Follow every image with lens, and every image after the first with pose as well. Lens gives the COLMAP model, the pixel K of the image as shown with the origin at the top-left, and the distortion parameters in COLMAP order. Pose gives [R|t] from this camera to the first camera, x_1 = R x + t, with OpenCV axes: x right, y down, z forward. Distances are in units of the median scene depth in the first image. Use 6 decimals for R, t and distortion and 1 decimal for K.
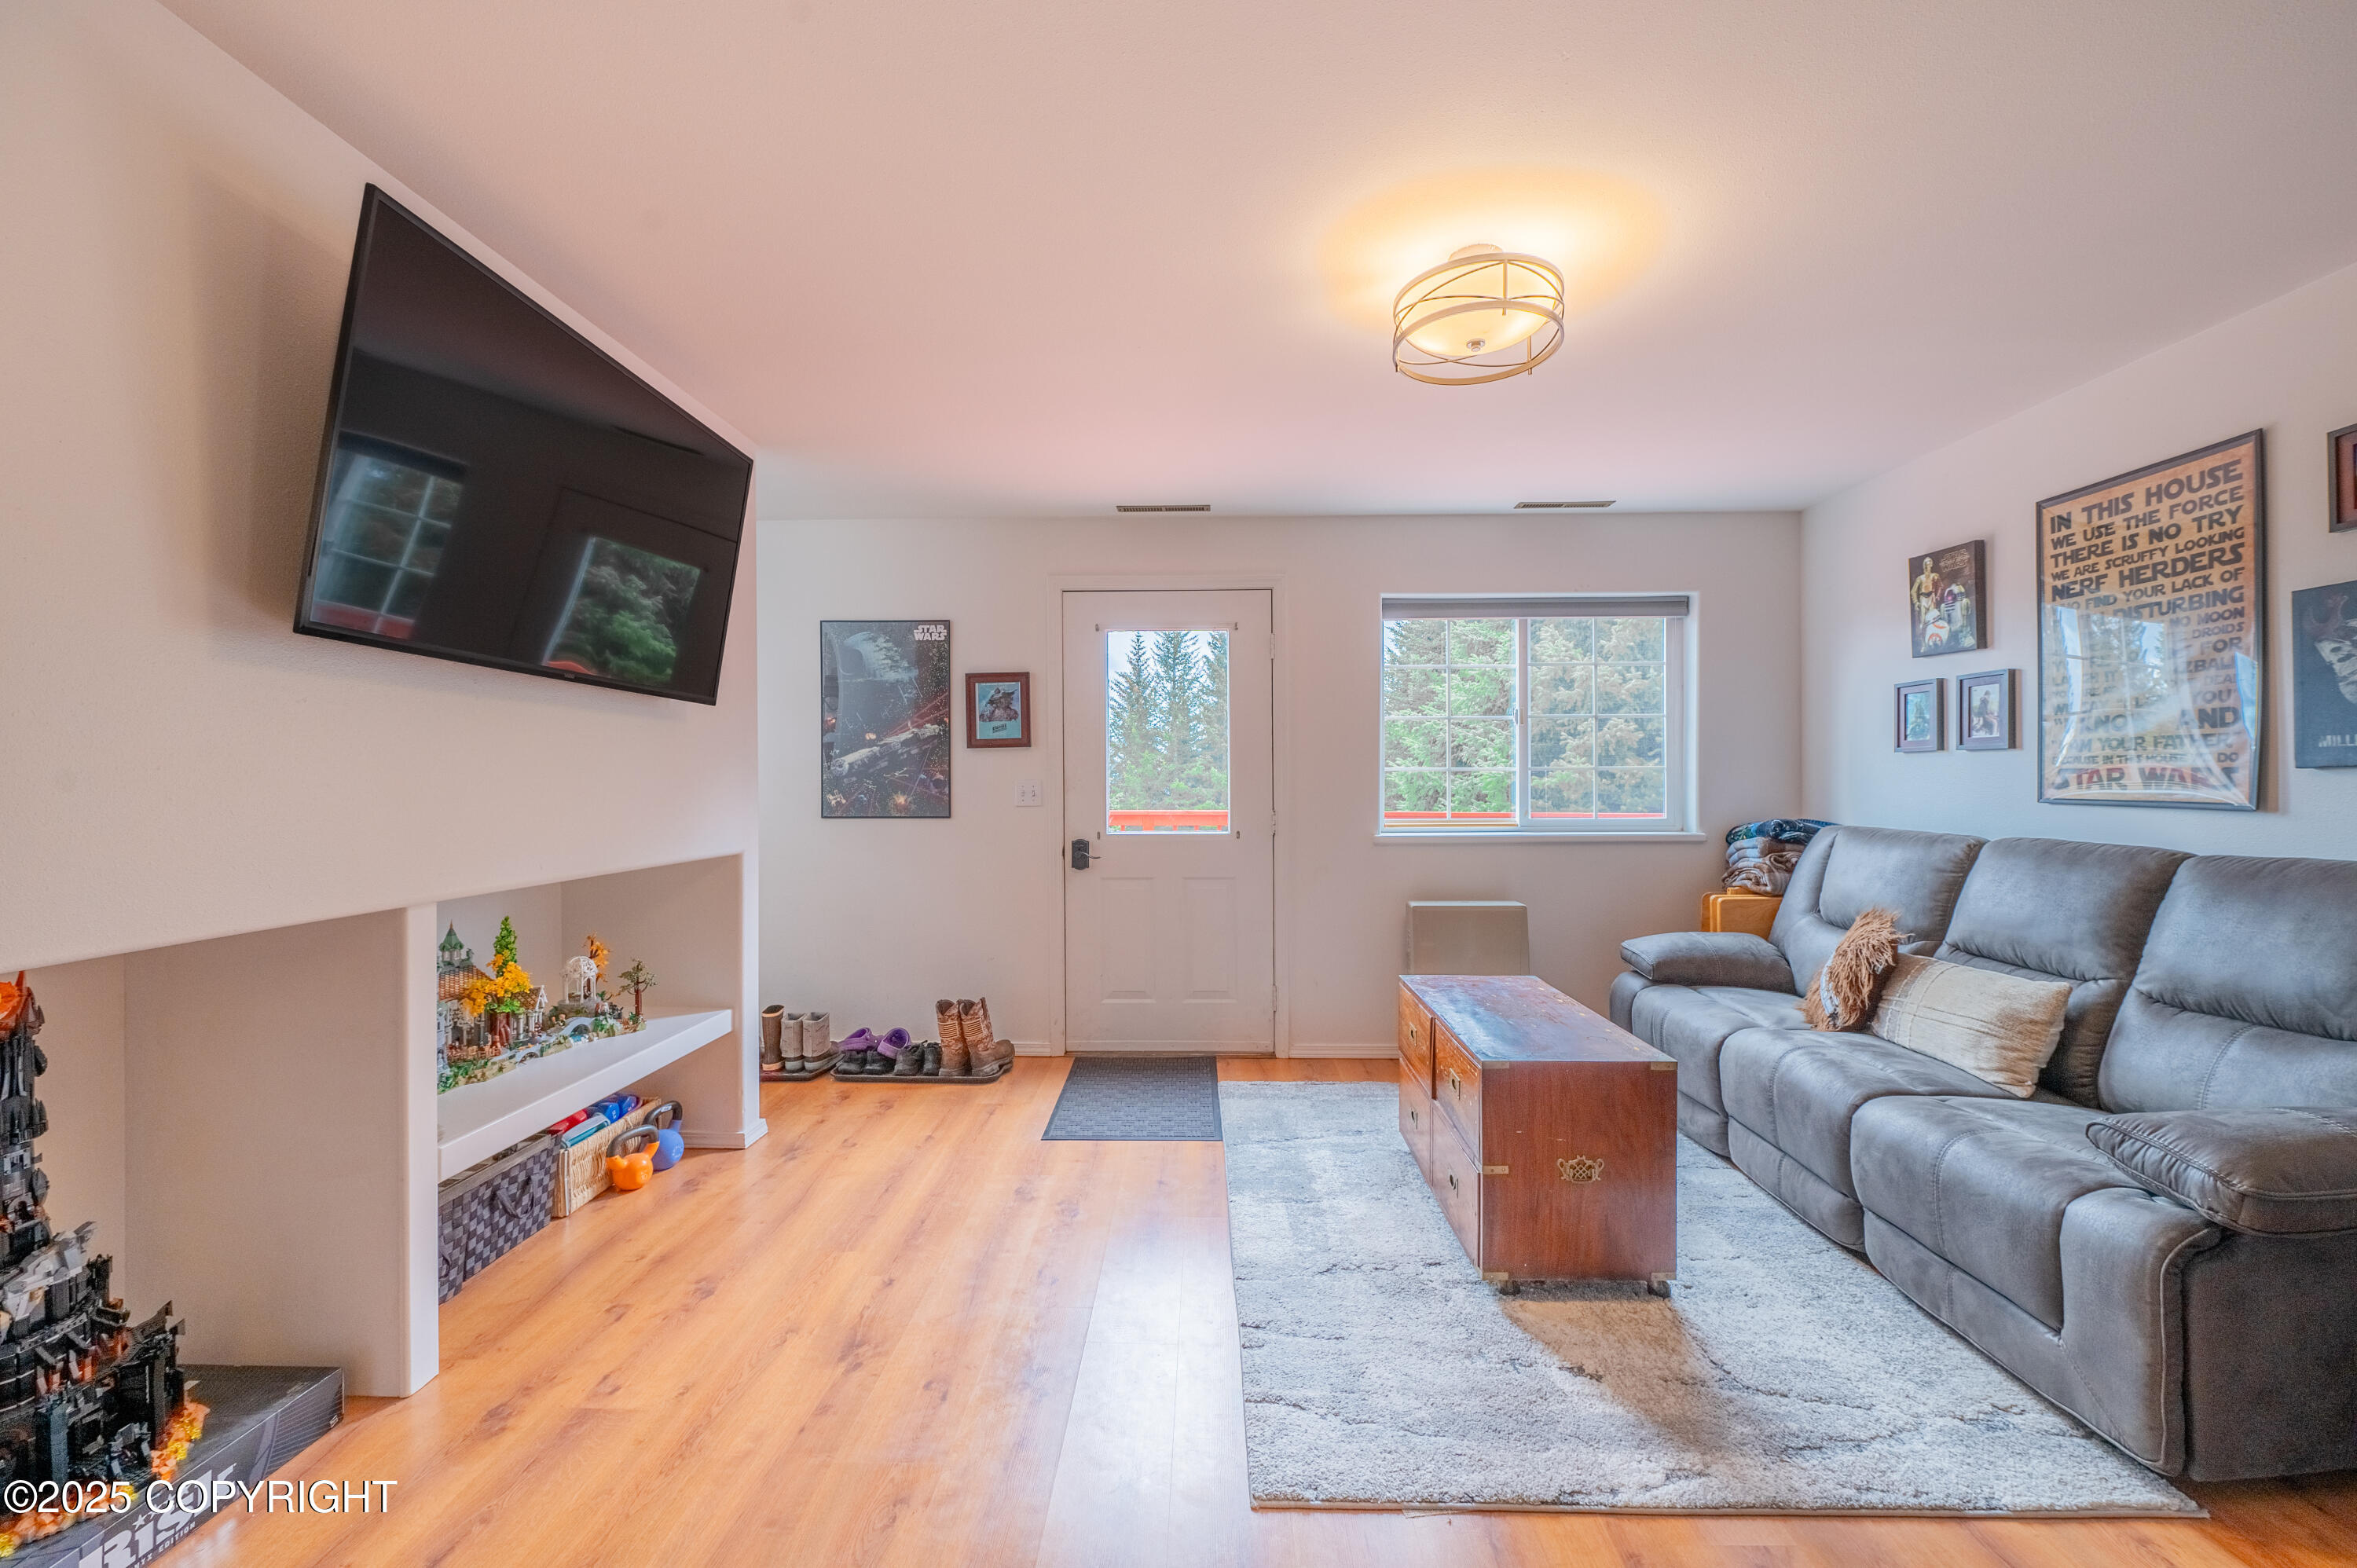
lens RADIAL K [[937.1, 0, 1178.5], [0, 937.1, 784.0], [0, 0, 1]] dist [-0.004303, -0.000330]
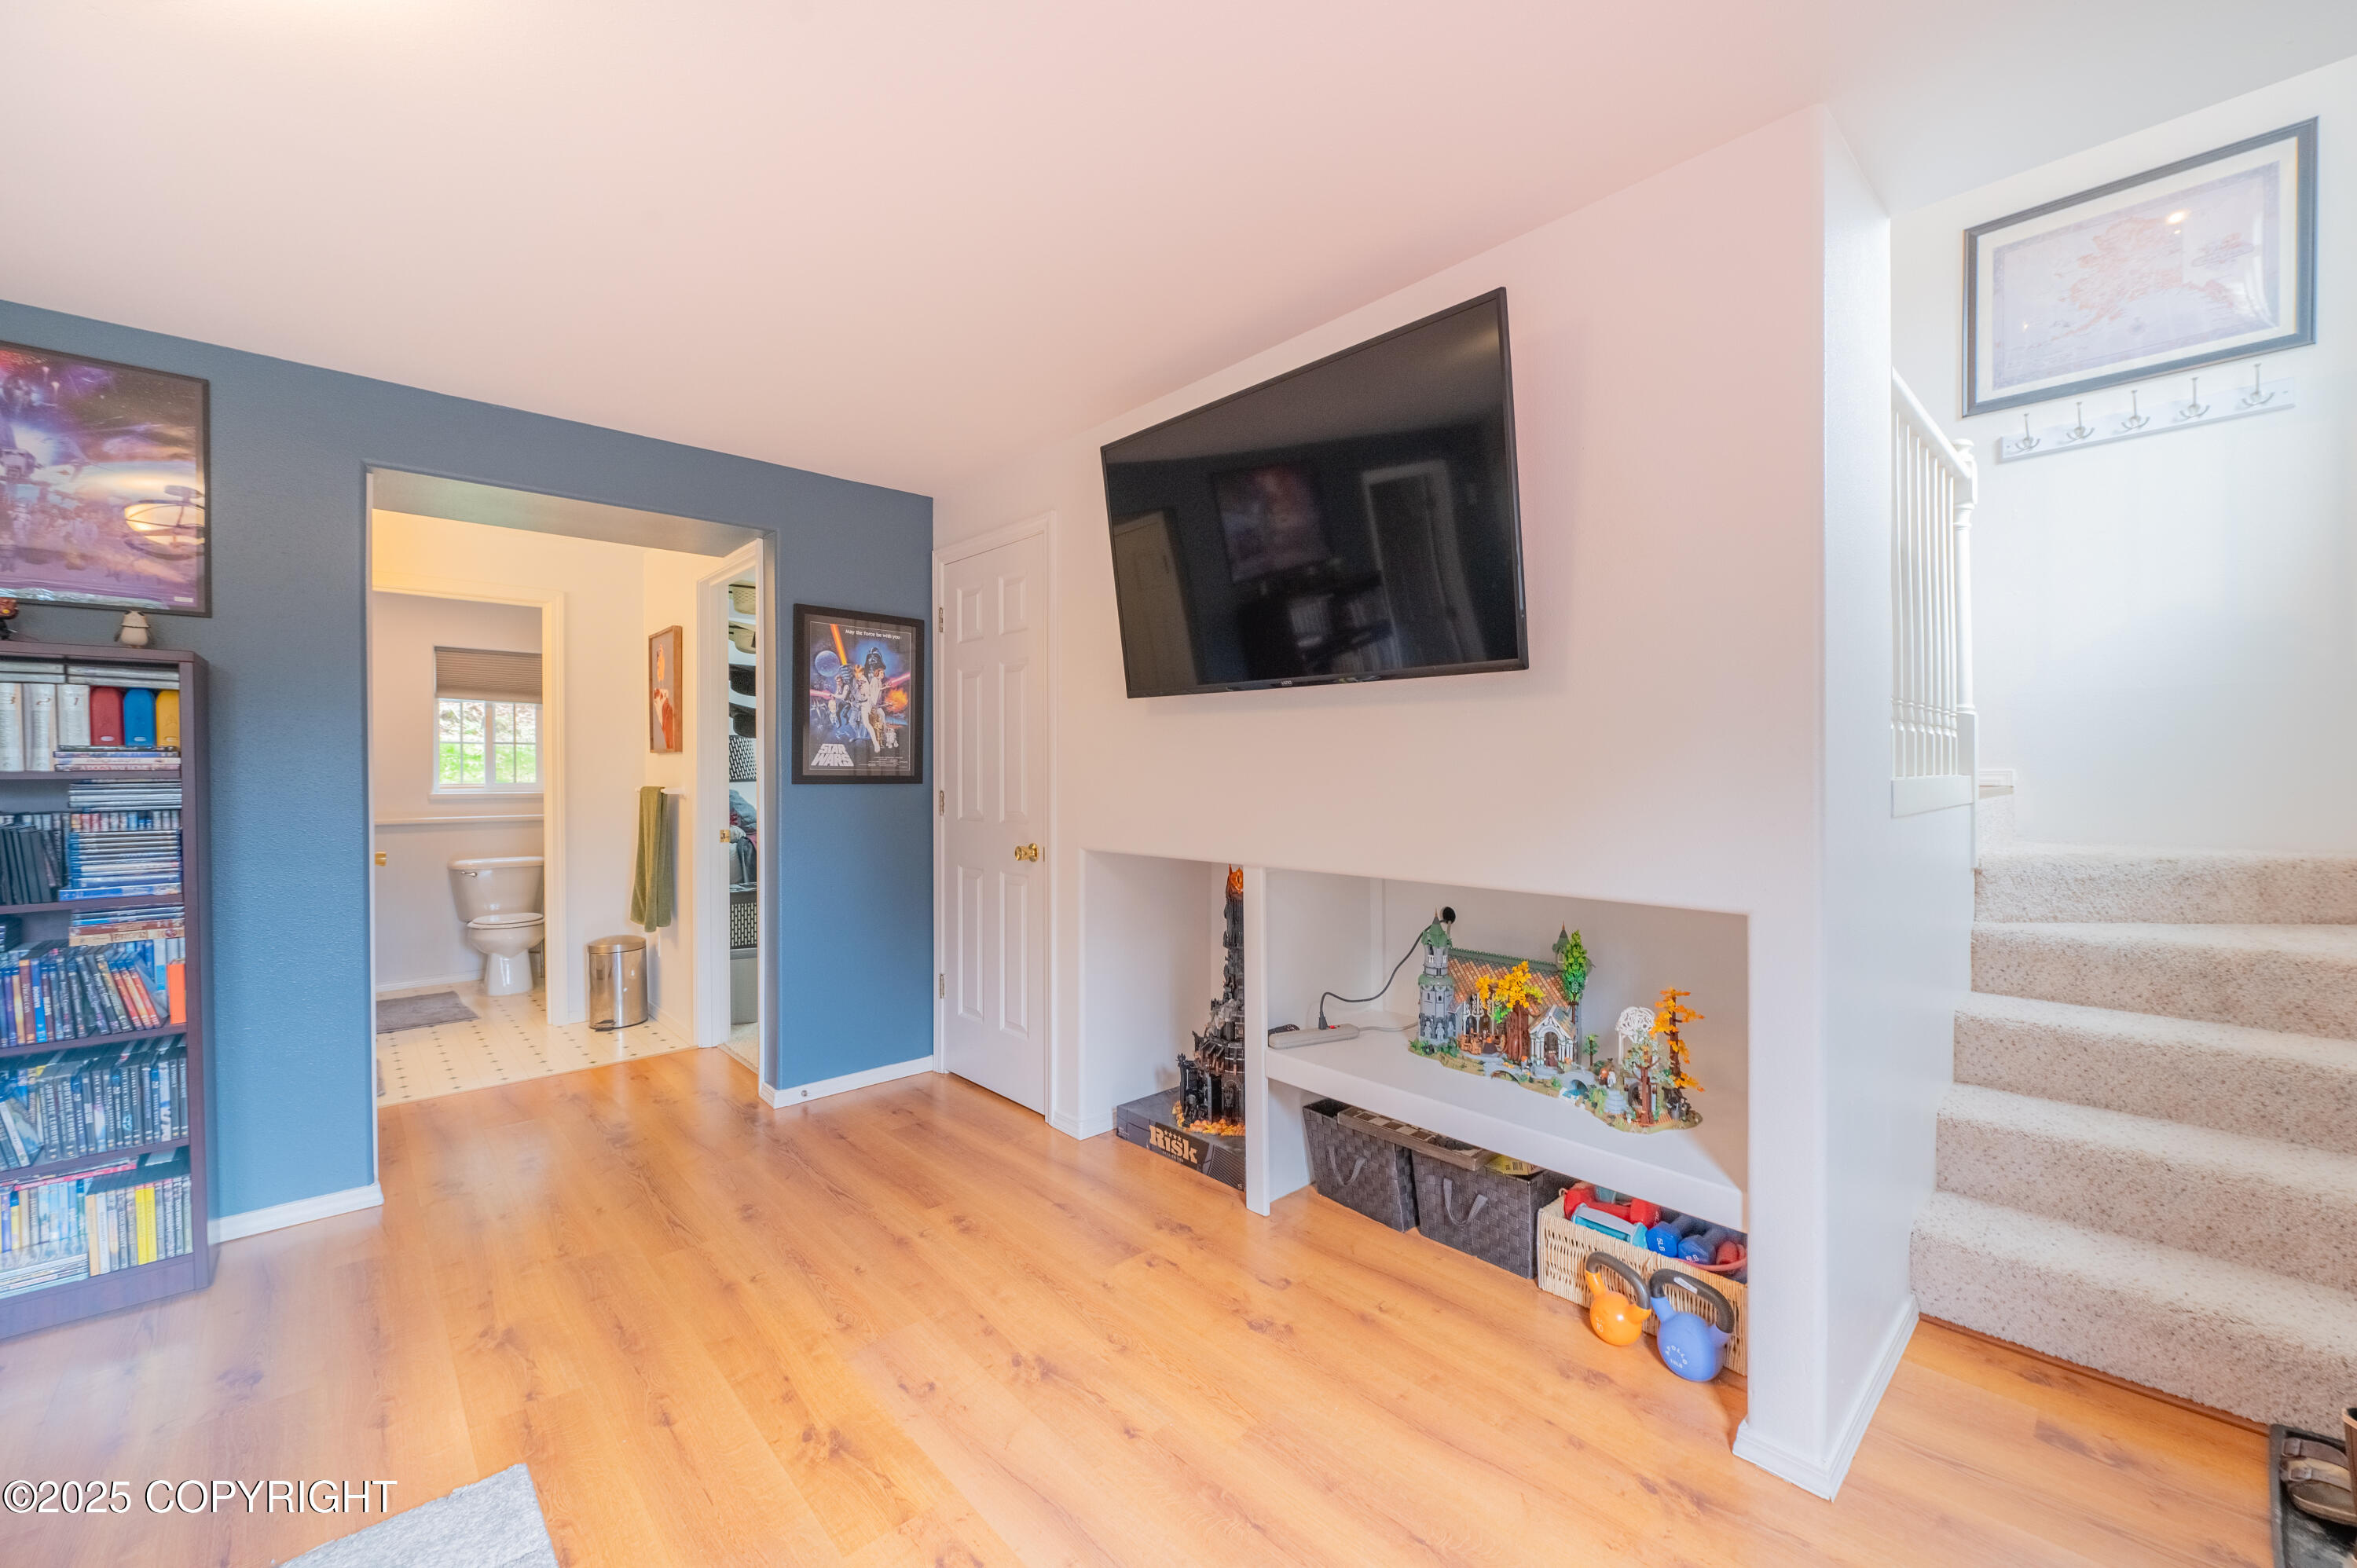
lens RADIAL K [[934.6, 0, 1185.2], [0, 934.6, 780.1], [0, 0, 1]] dist [-0.005219, -0.000822]
pose [[-0.716522, 0.013647, -0.697431, 0.188808], [0.006386, 0.999895, 0.013004, -0.014656], [0.697535, 0.004864, -0.716534, 1.598191]]
